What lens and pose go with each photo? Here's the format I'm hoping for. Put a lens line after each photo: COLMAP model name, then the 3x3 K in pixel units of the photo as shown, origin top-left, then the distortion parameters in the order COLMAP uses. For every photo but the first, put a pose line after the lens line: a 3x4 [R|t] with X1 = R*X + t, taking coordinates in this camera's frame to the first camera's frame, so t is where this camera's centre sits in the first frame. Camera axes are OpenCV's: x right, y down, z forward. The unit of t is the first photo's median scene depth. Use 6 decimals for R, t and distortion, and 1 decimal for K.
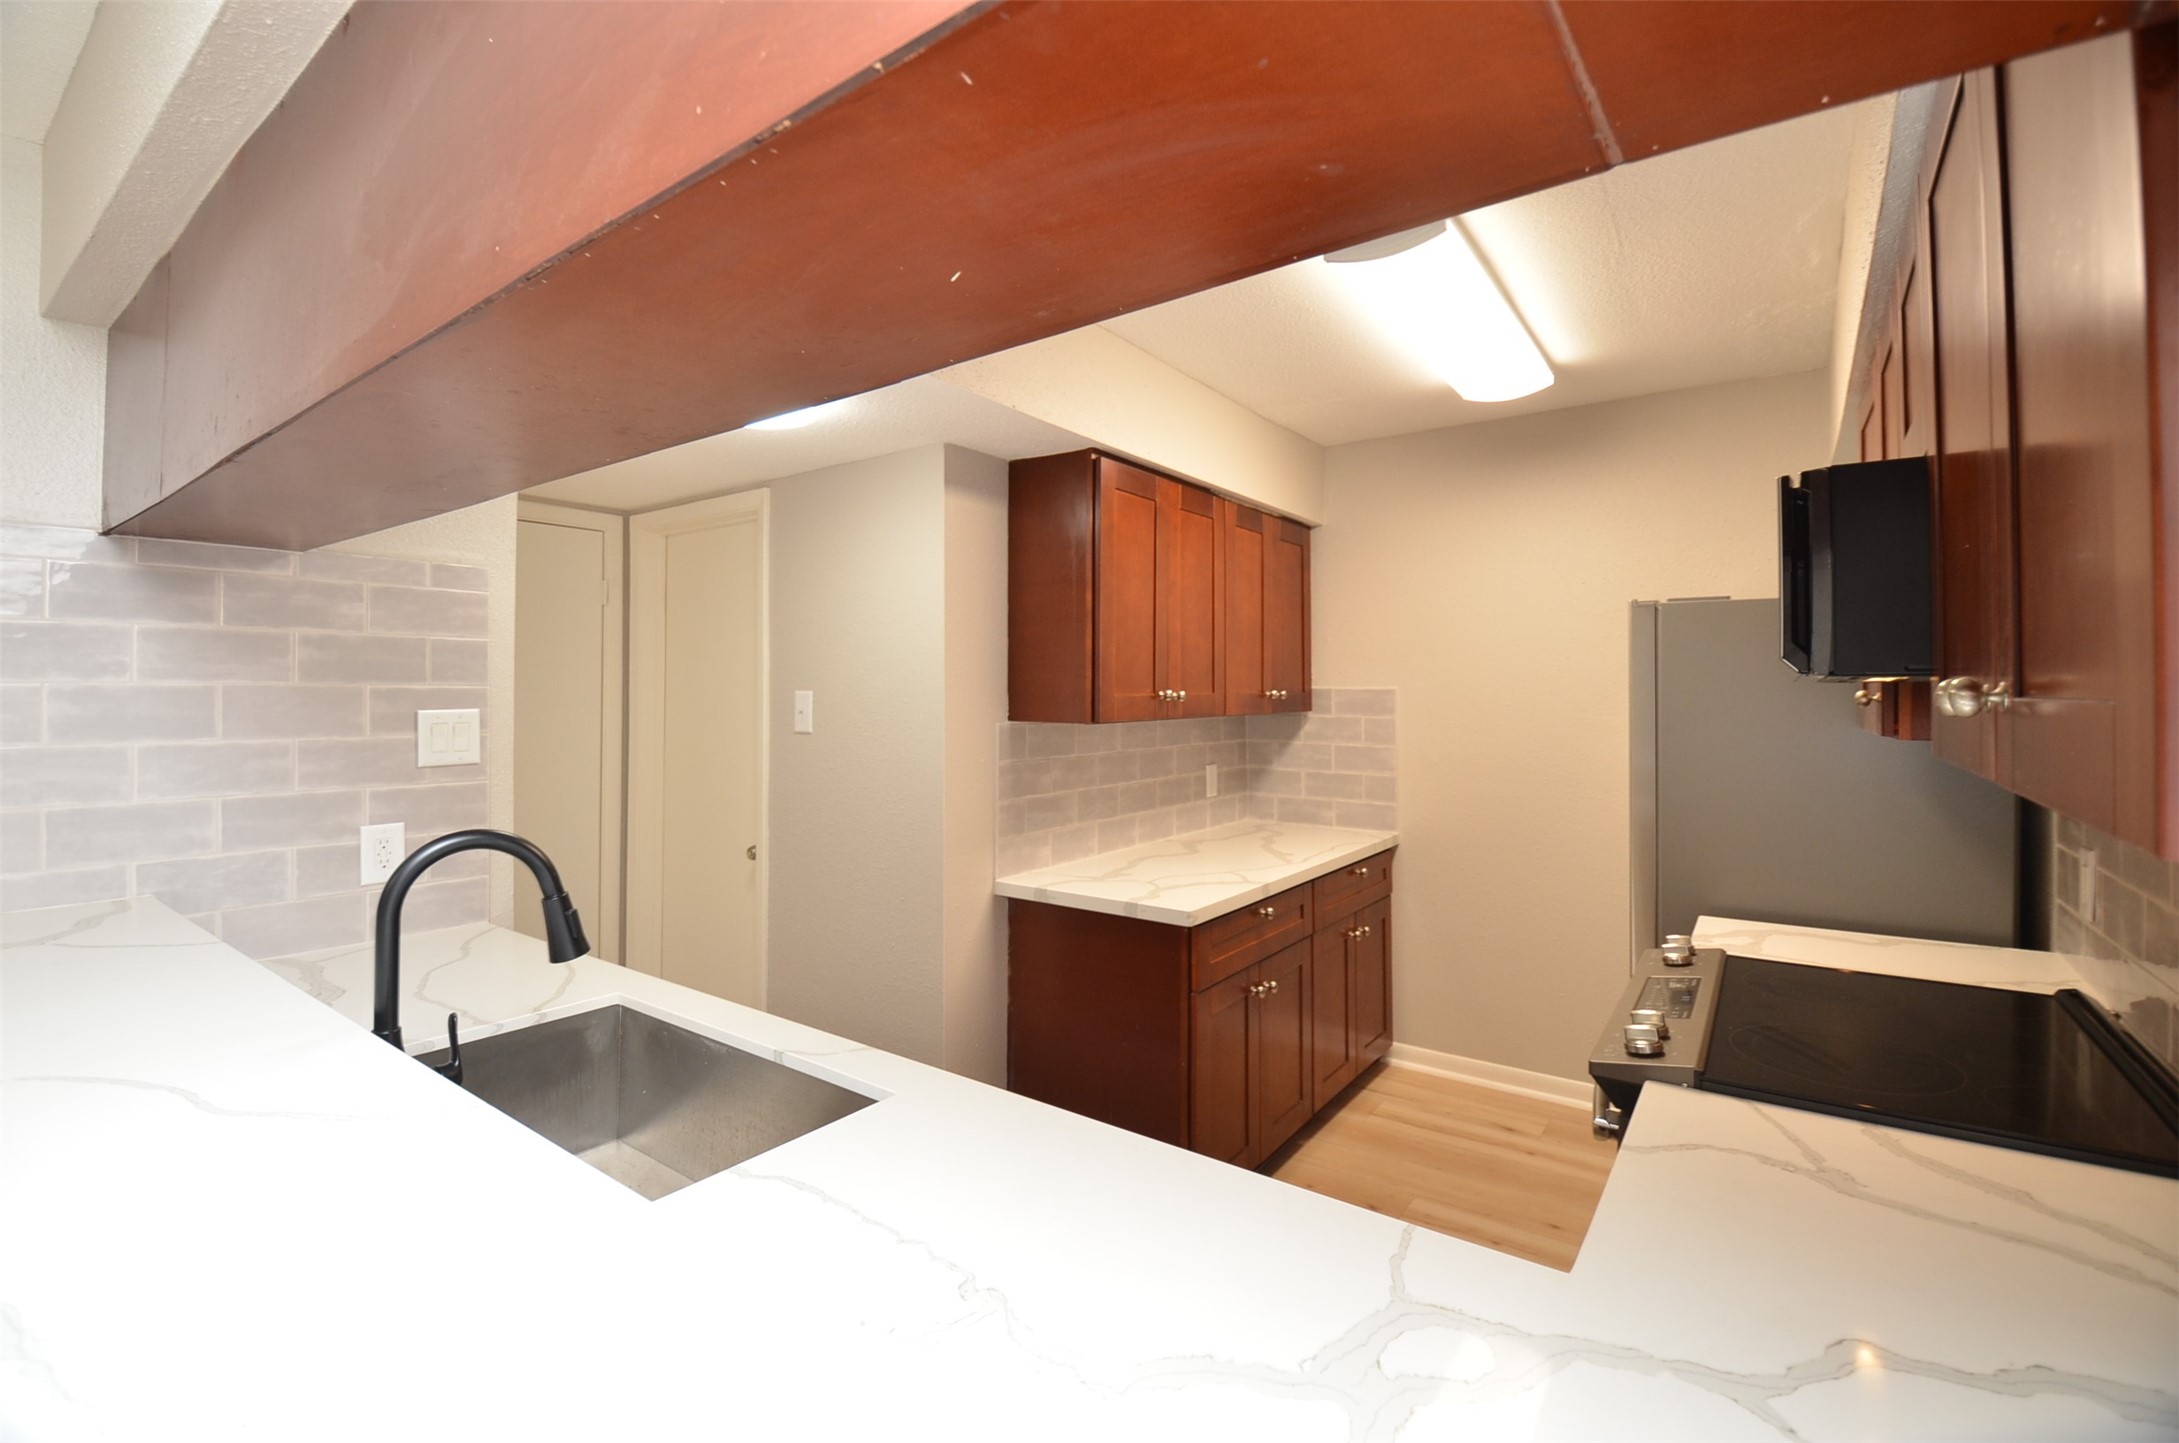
lens RADIAL K [[961.9, 0, 1059.5], [0, 961.9, 691.1], [0, 0, 1]] dist [0.002621, -0.016672]
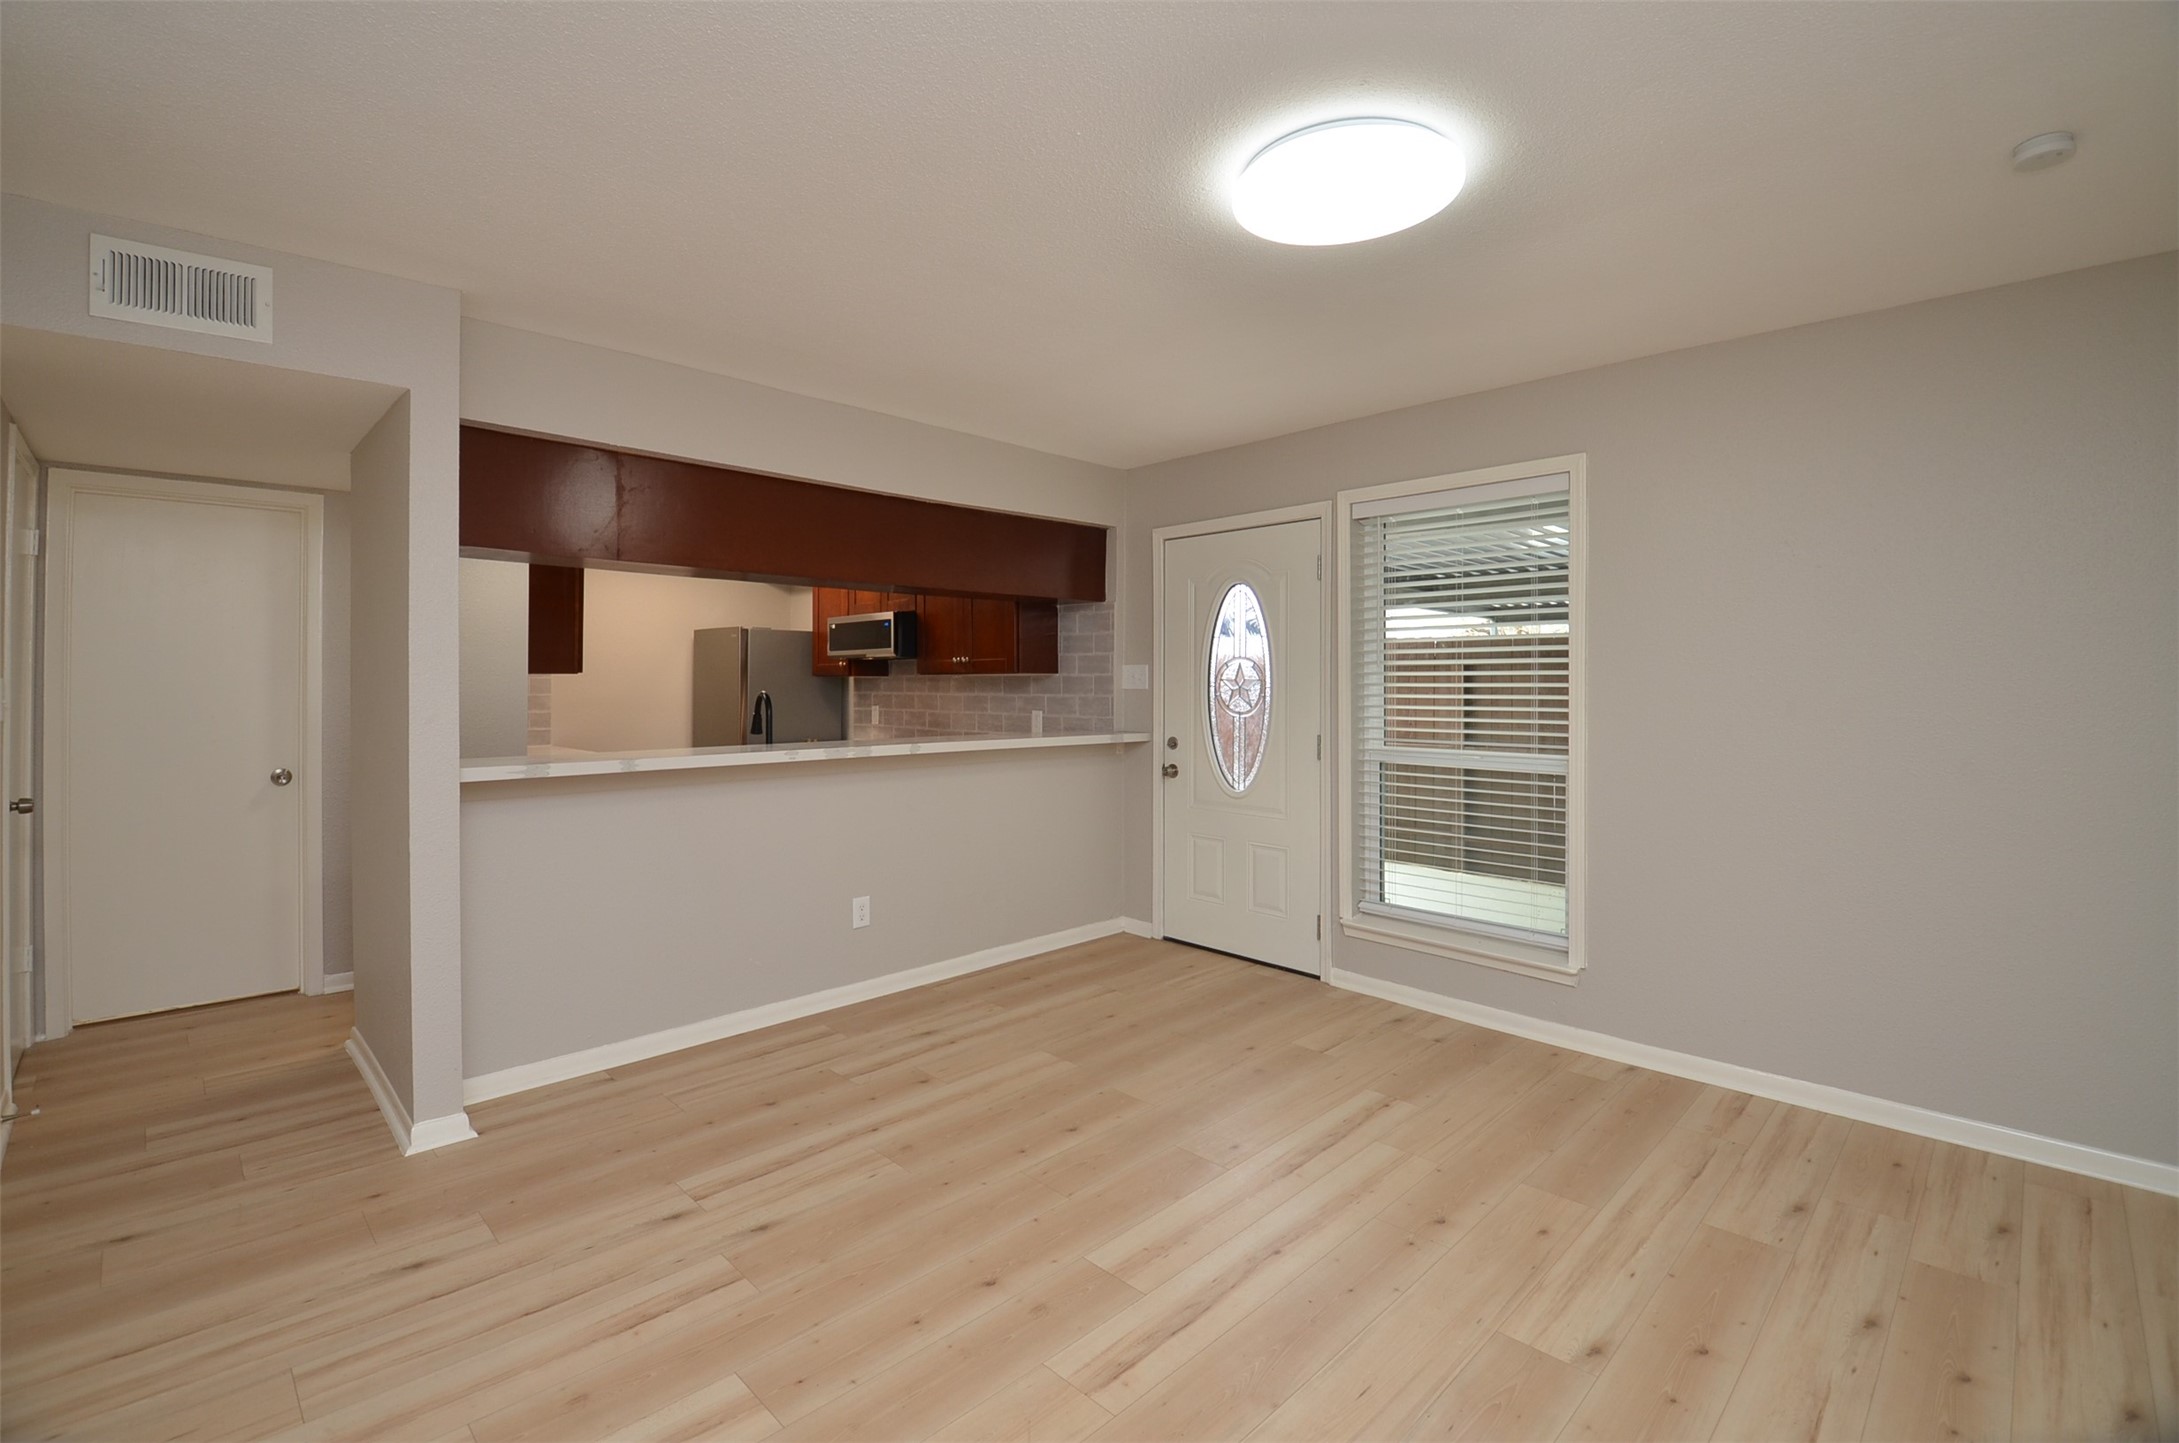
lens RADIAL K [[961.9, 0, 1081.6], [0, 961.9, 662.5], [0, 0, 1]] dist [0.002621, -0.016672]
pose [[0.141529, 0.021654, 0.989697, -2.031890], [0.000054, 0.999761, -0.021882, 0.061877], [-0.989934, 0.003151, 0.141494, -0.296330]]
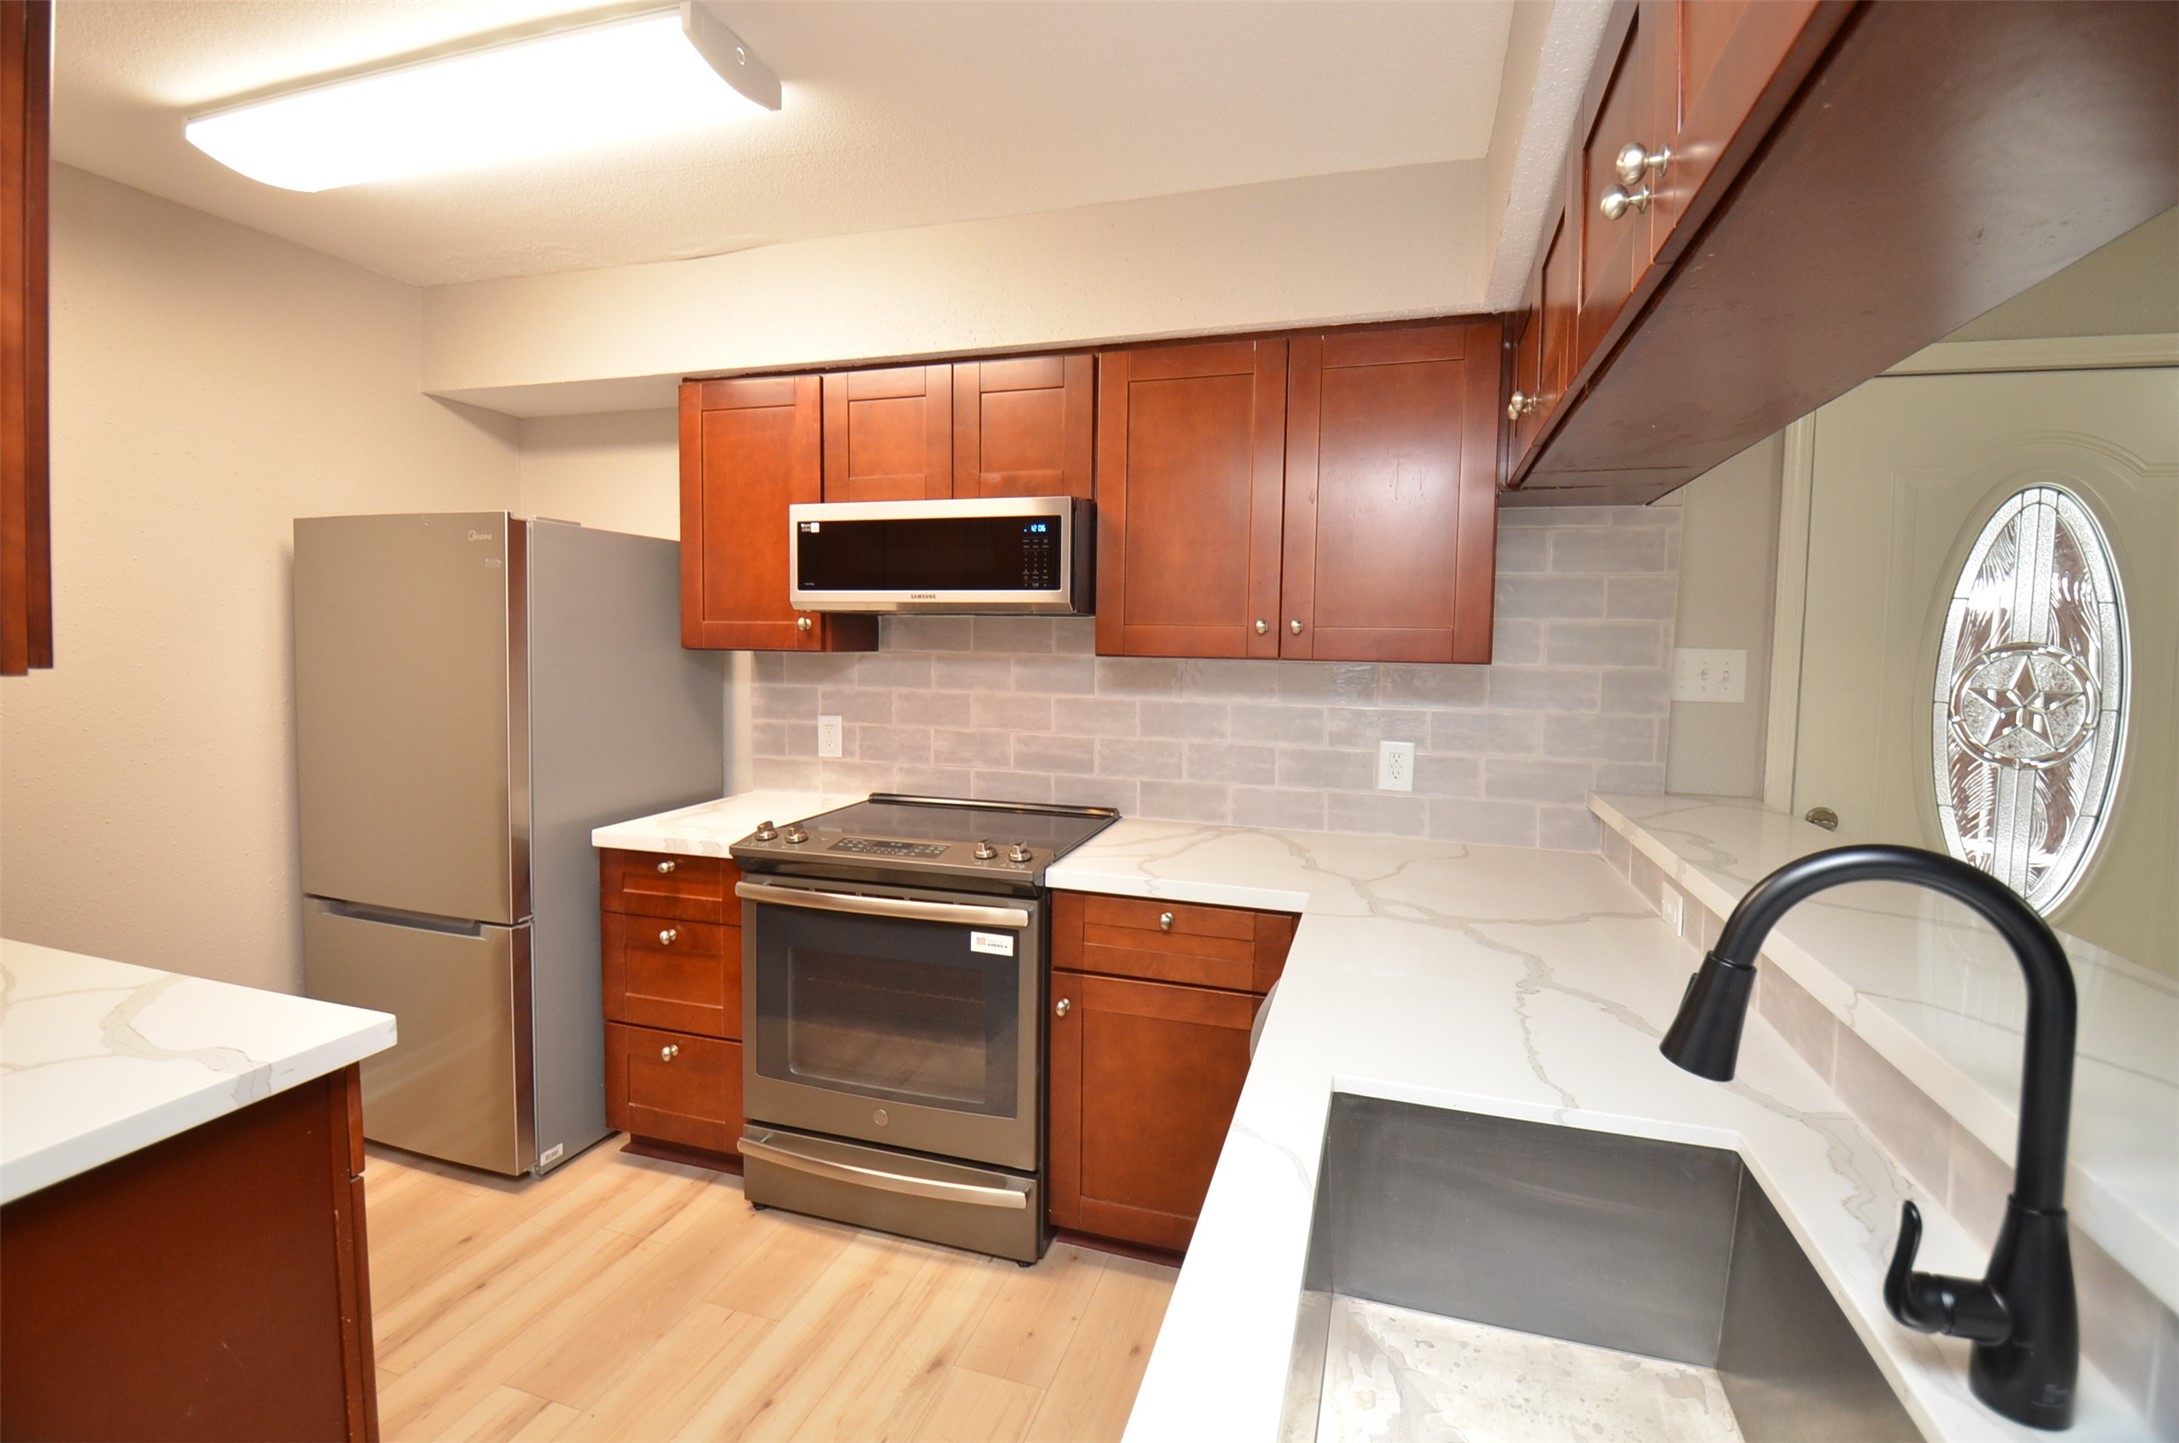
lens RADIAL K [[961.9, 0, 1088.6], [0, 961.9, 707.6], [0, 0, 1]] dist [0.002621, -0.016672]
pose [[-0.344419, -0.073866, 0.935906, -0.520952], [-0.015565, 0.997212, 0.072977, 0.015270], [-0.938687, 0.010567, -0.344608, 0.896377]]
